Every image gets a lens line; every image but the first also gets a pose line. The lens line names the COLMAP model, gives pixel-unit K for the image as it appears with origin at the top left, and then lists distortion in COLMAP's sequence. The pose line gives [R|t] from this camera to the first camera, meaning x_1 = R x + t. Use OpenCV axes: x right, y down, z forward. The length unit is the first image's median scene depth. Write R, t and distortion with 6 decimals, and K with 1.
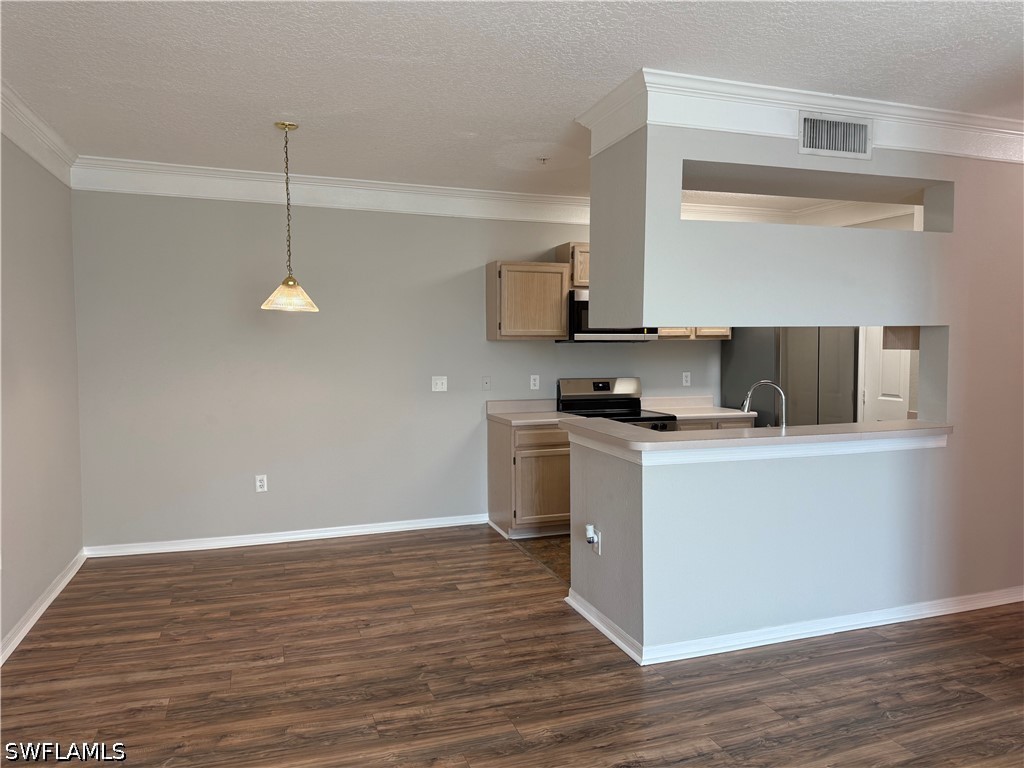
lens RADIAL K [[709.3, 0, 512.0], [0, 709.3, 384.0], [0, 0, 1]] dist [0.100221, -0.137945]
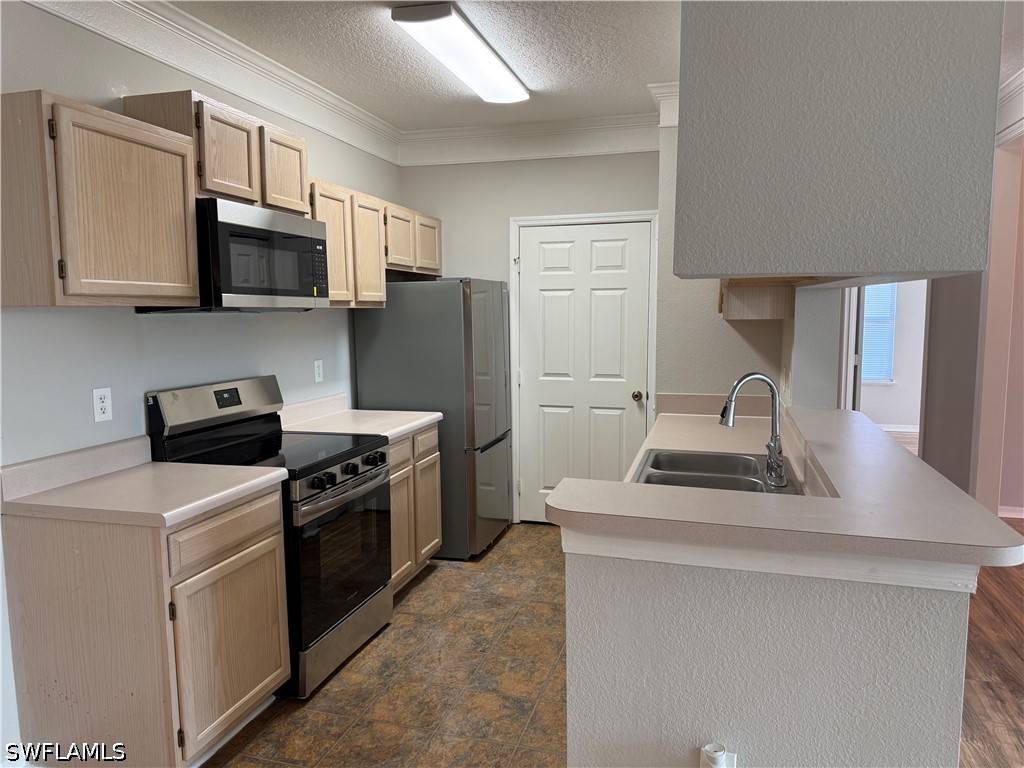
lens RADIAL K [[709.3, 0, 512.0], [0, 709.3, 384.0], [0, 0, 1]] dist [0.100221, -0.137945]
pose [[0.582707, -0.085720, 0.808149, -0.186199], [0.053299, 0.996312, 0.067248, -0.032808], [-0.810933, 0.003888, 0.585127, 0.562804]]
